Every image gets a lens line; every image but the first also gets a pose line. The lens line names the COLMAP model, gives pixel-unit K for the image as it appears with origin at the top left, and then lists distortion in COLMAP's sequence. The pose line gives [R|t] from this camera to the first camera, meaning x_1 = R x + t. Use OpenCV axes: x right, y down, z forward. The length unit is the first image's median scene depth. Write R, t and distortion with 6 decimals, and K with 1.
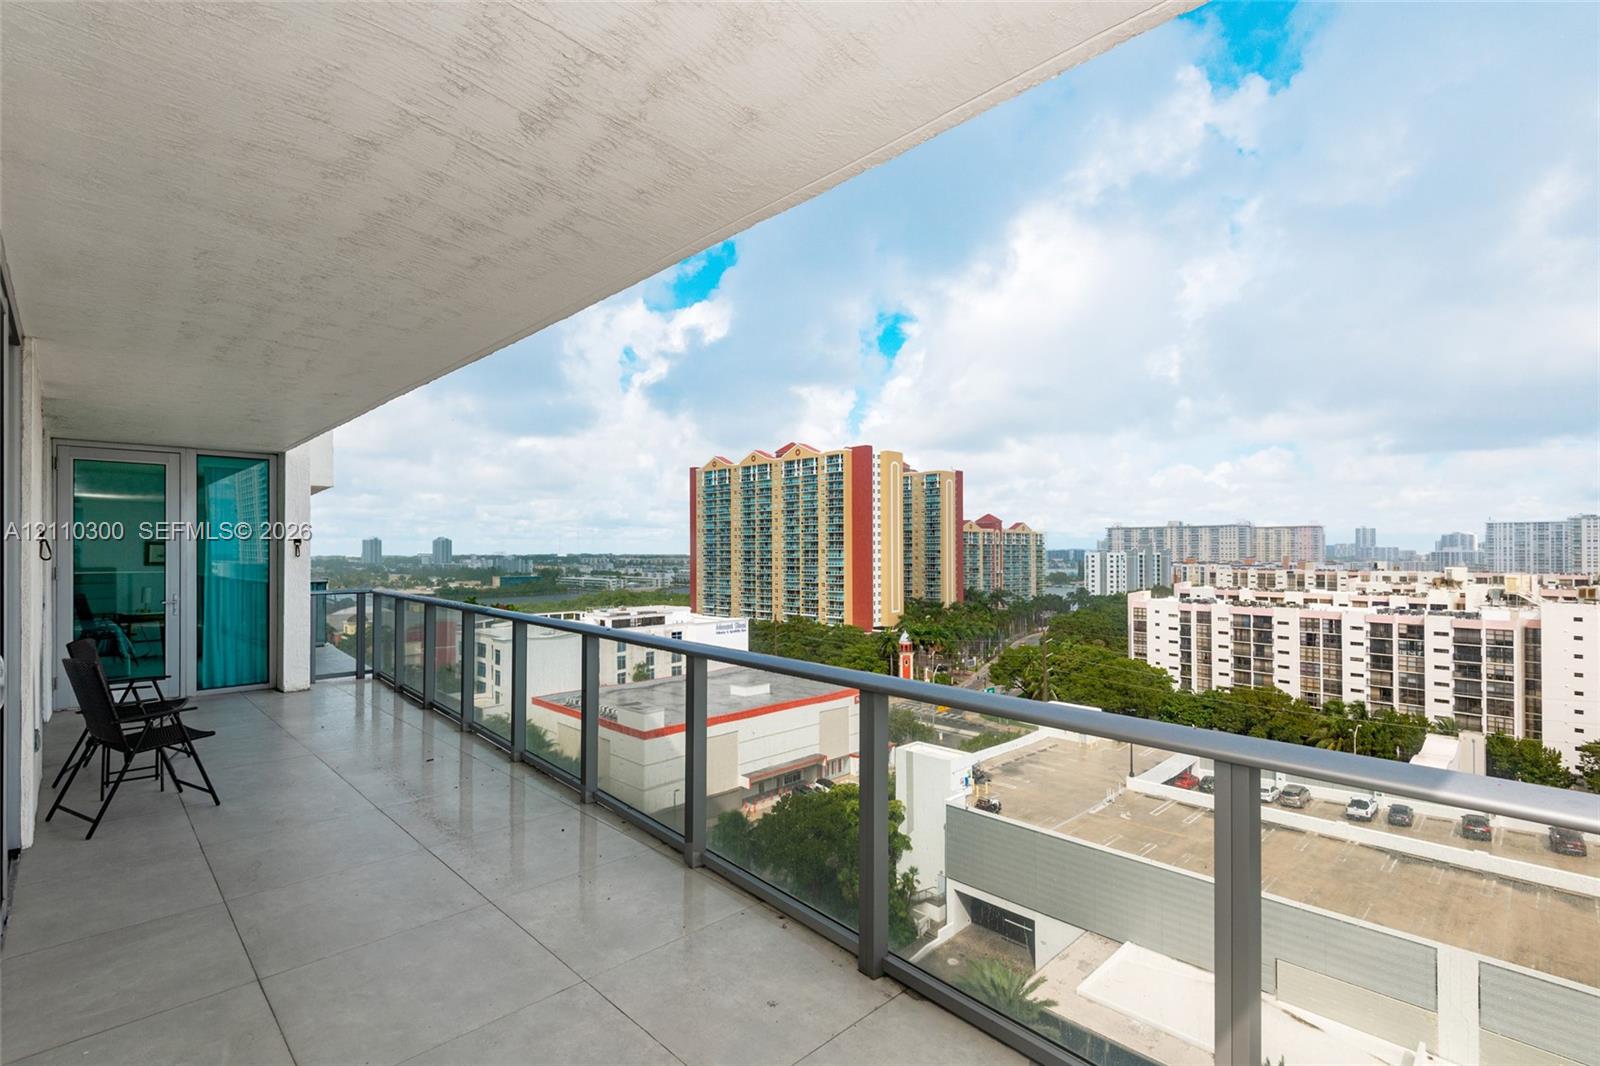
lens RADIAL K [[731.2, 0, 800.7], [0, 731.2, 546.9], [0, 0, 1]] dist [0.018883, -0.003164]
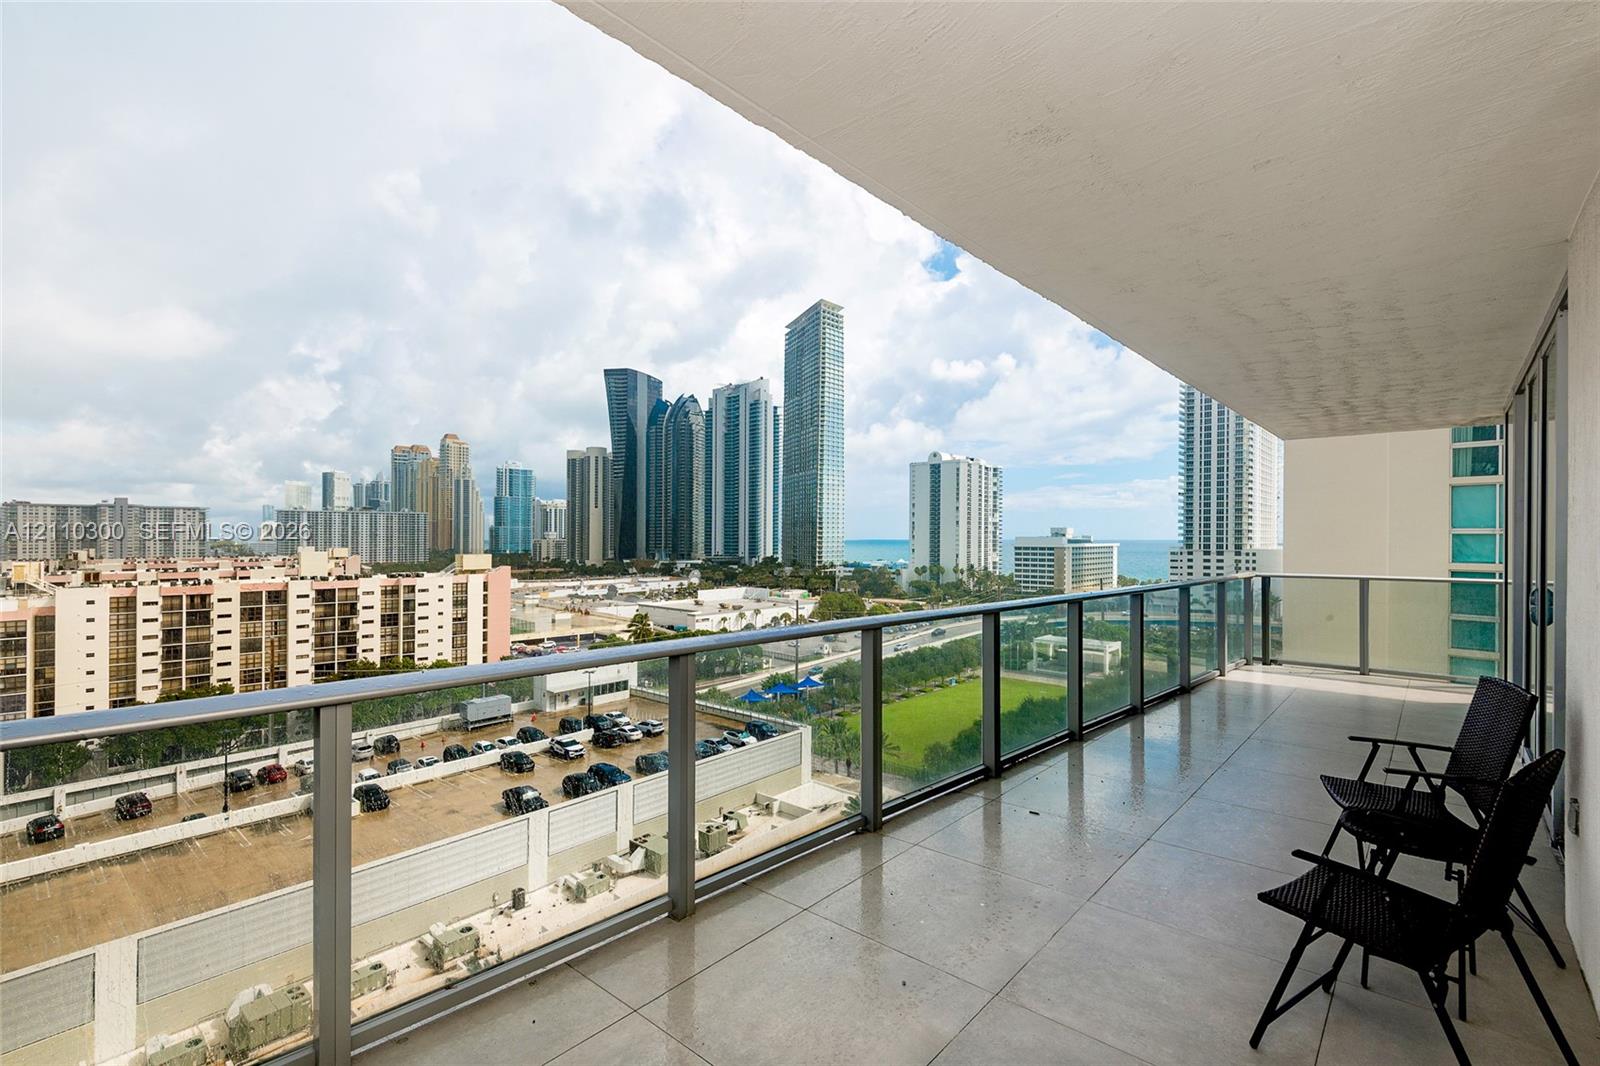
lens RADIAL K [[731.2, 0, 801.8], [0, 731.2, 542.9], [0, 0, 1]] dist [0.018883, -0.003164]
pose [[-0.054410, -0.005900, 0.998501, -0.083017], [-0.003556, 0.999977, 0.005715, 0.007565], [-0.998512, -0.003239, -0.054429, 0.099095]]
